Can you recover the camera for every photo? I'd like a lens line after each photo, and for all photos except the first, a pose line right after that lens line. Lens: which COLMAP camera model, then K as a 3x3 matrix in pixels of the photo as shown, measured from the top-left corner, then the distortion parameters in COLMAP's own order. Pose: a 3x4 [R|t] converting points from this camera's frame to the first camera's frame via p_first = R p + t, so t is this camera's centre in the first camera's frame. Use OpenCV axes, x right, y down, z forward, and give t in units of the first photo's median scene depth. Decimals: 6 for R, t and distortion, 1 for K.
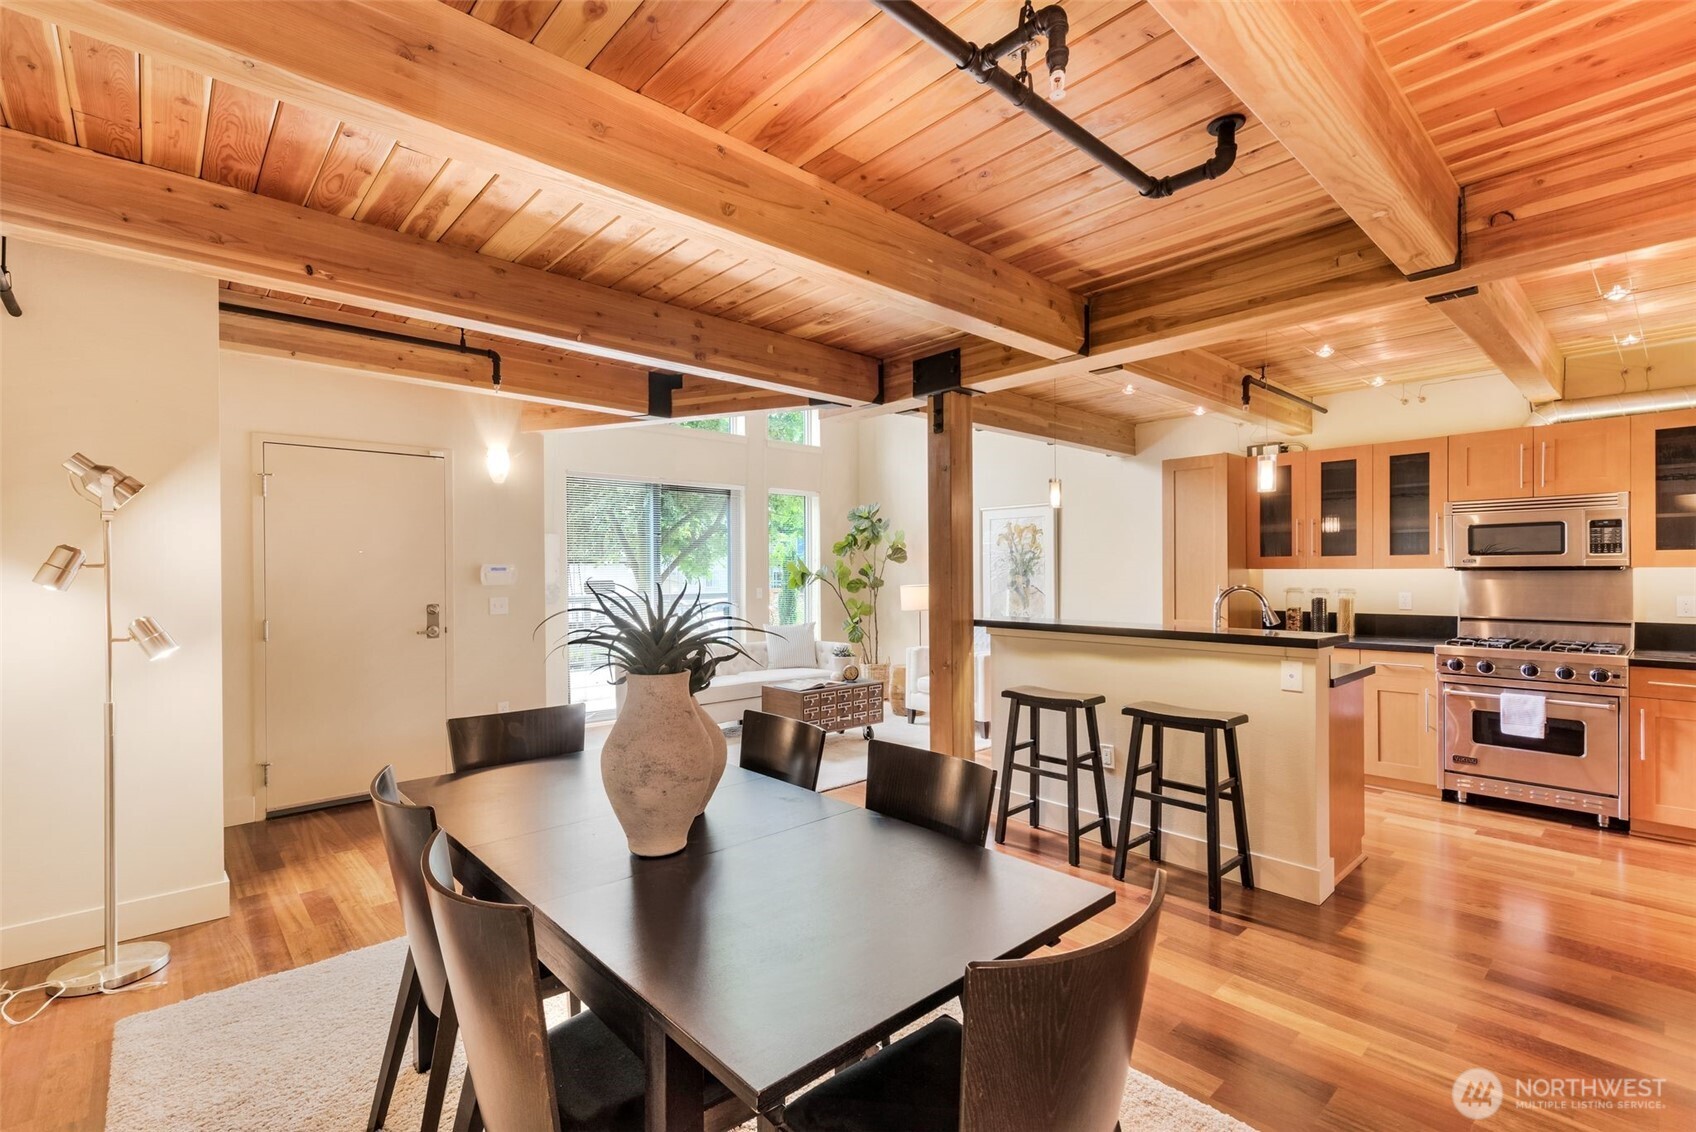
lens RADIAL K [[769.6, 0, 840.9], [0, 769.6, 571.5], [0, 0, 1]] dist [0.001685, 0.000917]
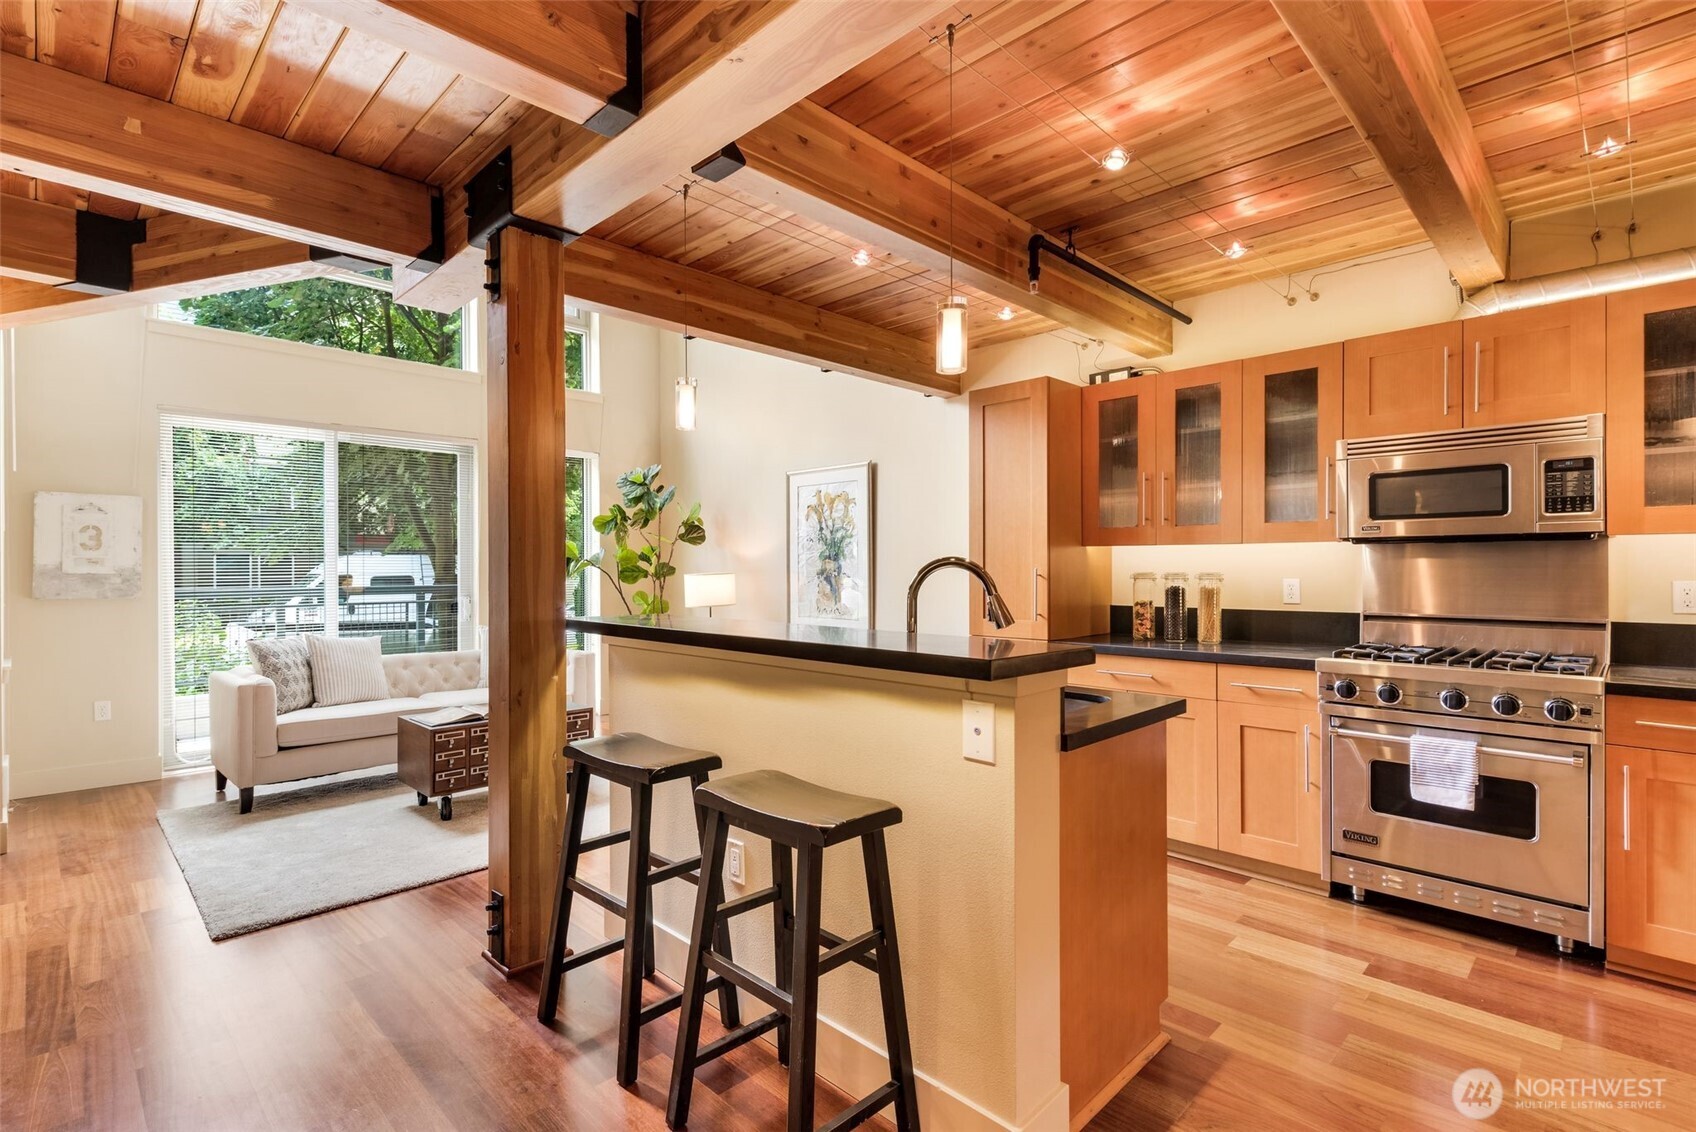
lens RADIAL K [[811.0, 0, 853.6], [0, 811.0, 566.9], [0, 0, 1]] dist [0.010481, -0.002093]
pose [[0.997959, 0.002579, 0.063808, 0.351215], [-0.002494, 0.999996, -0.001424, 0.022076], [-0.063811, 0.001262, 0.997961, 0.356816]]
